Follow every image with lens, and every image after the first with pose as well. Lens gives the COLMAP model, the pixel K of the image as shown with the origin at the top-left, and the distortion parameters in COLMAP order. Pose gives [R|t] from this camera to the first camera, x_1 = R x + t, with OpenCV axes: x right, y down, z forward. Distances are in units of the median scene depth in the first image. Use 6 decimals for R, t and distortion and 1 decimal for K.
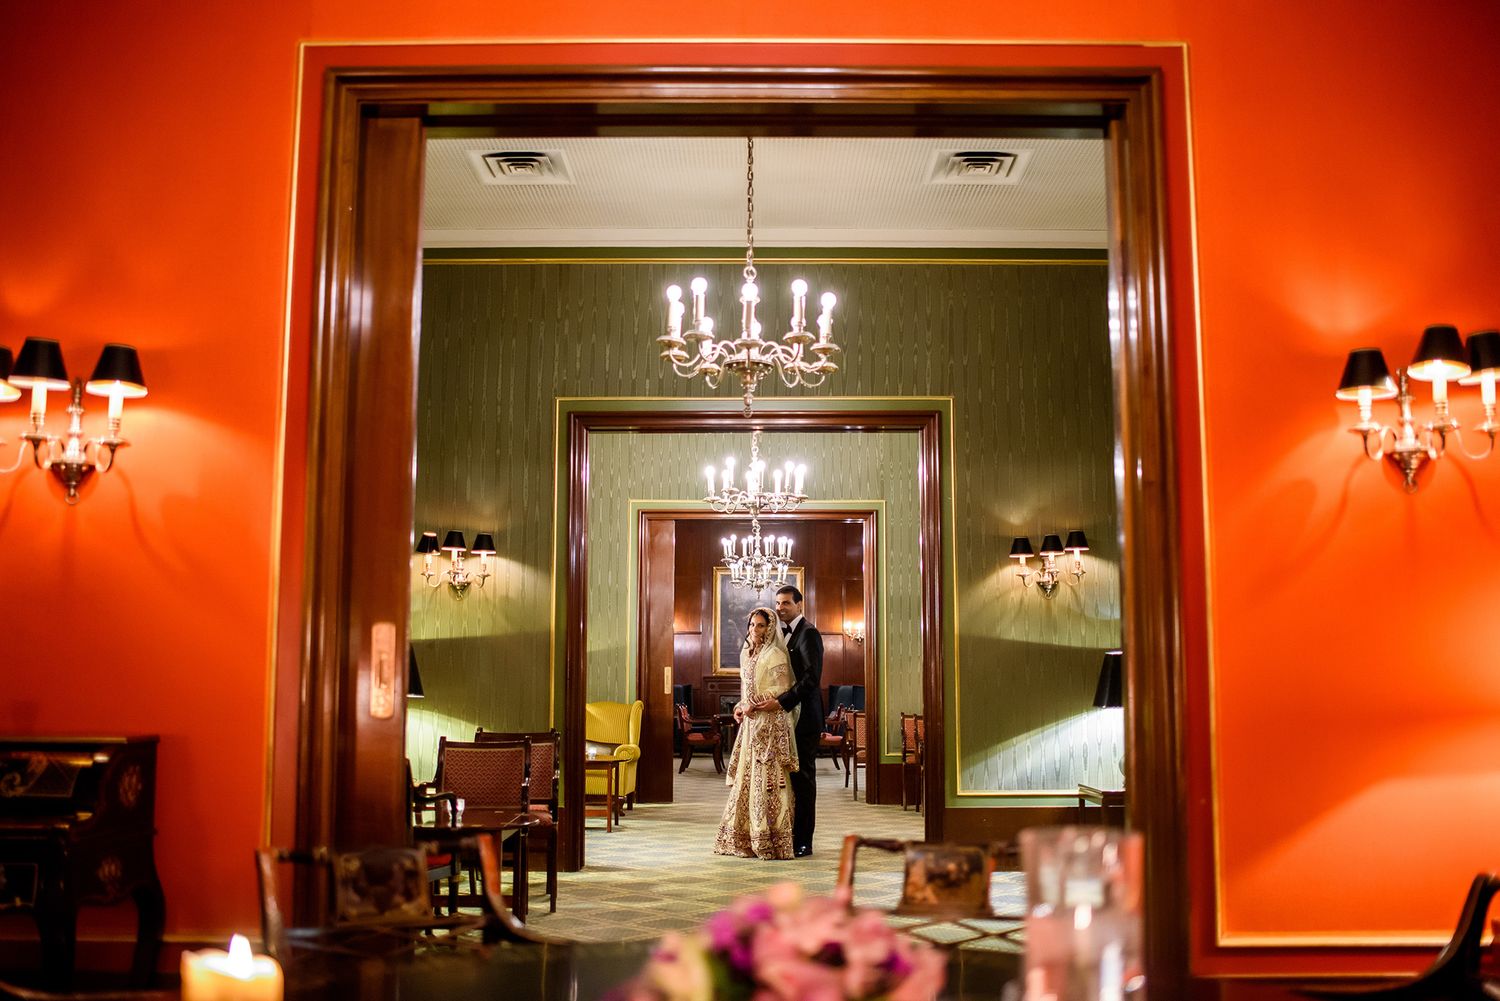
lens RADIAL K [[1455.1, 0, 750.0], [0, 1455.1, 500.5], [0, 0, 1]] dist [-0.161556, -0.000653]
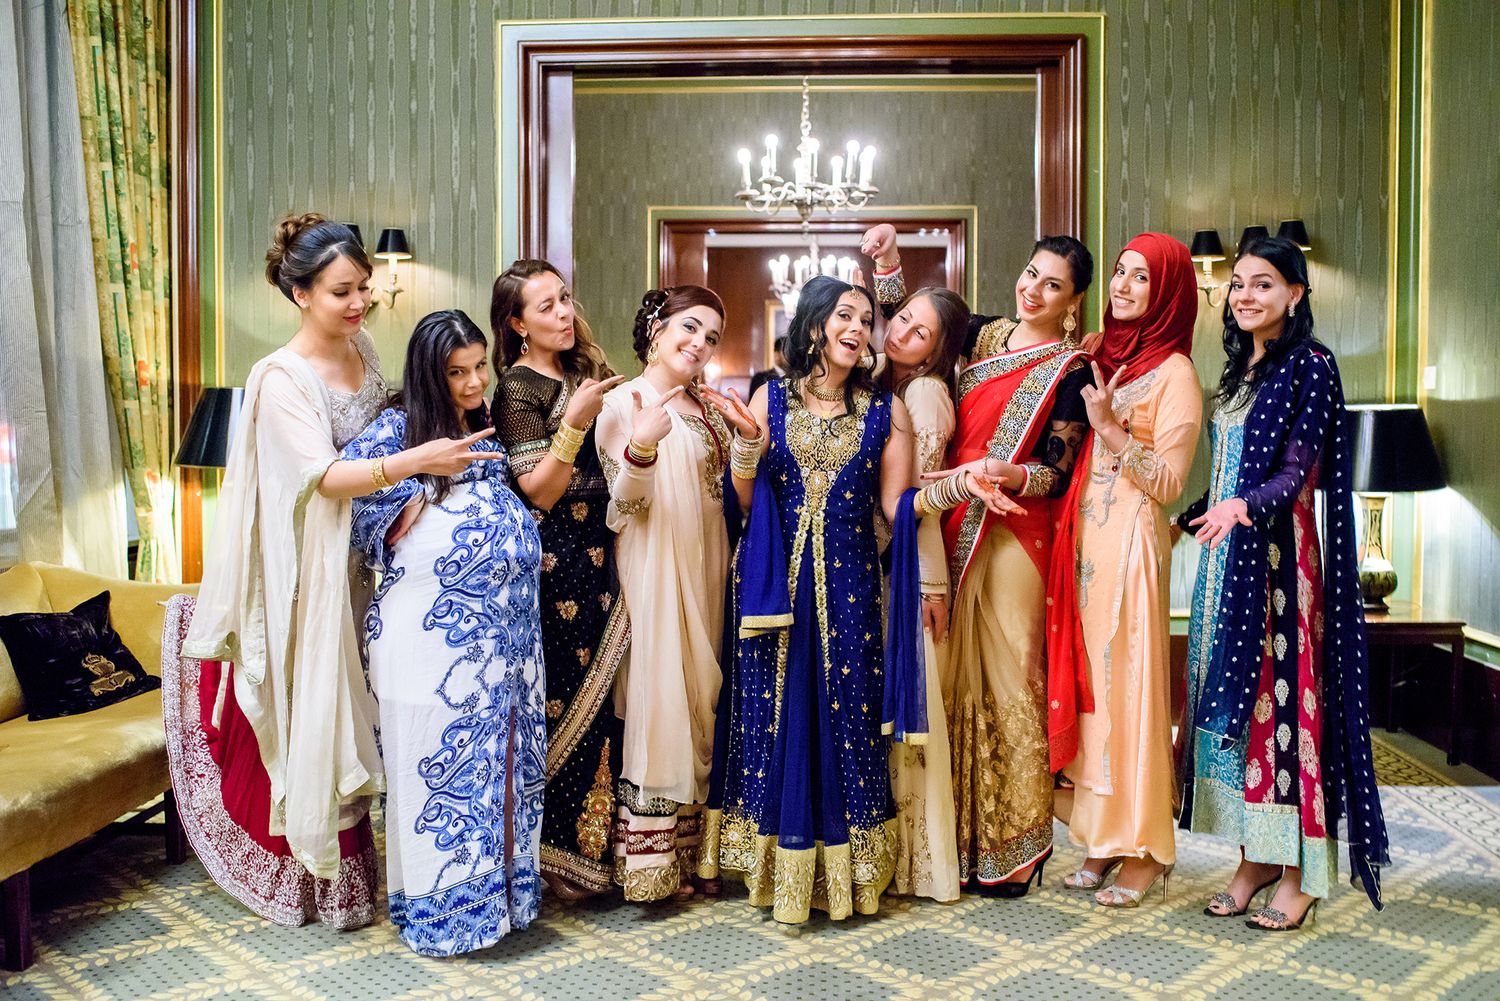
lens RADIAL K [[1455.1, 0, 750.0], [0, 1455.1, 500.5], [0, 0, 1]] dist [-0.161556, -0.000653]
pose [[0.999033, 0.002140, -0.043913, 0.007823], [0.005501, 0.984882, 0.173141, 0.025792], [0.043619, -0.173215, 0.983918, 0.261851]]
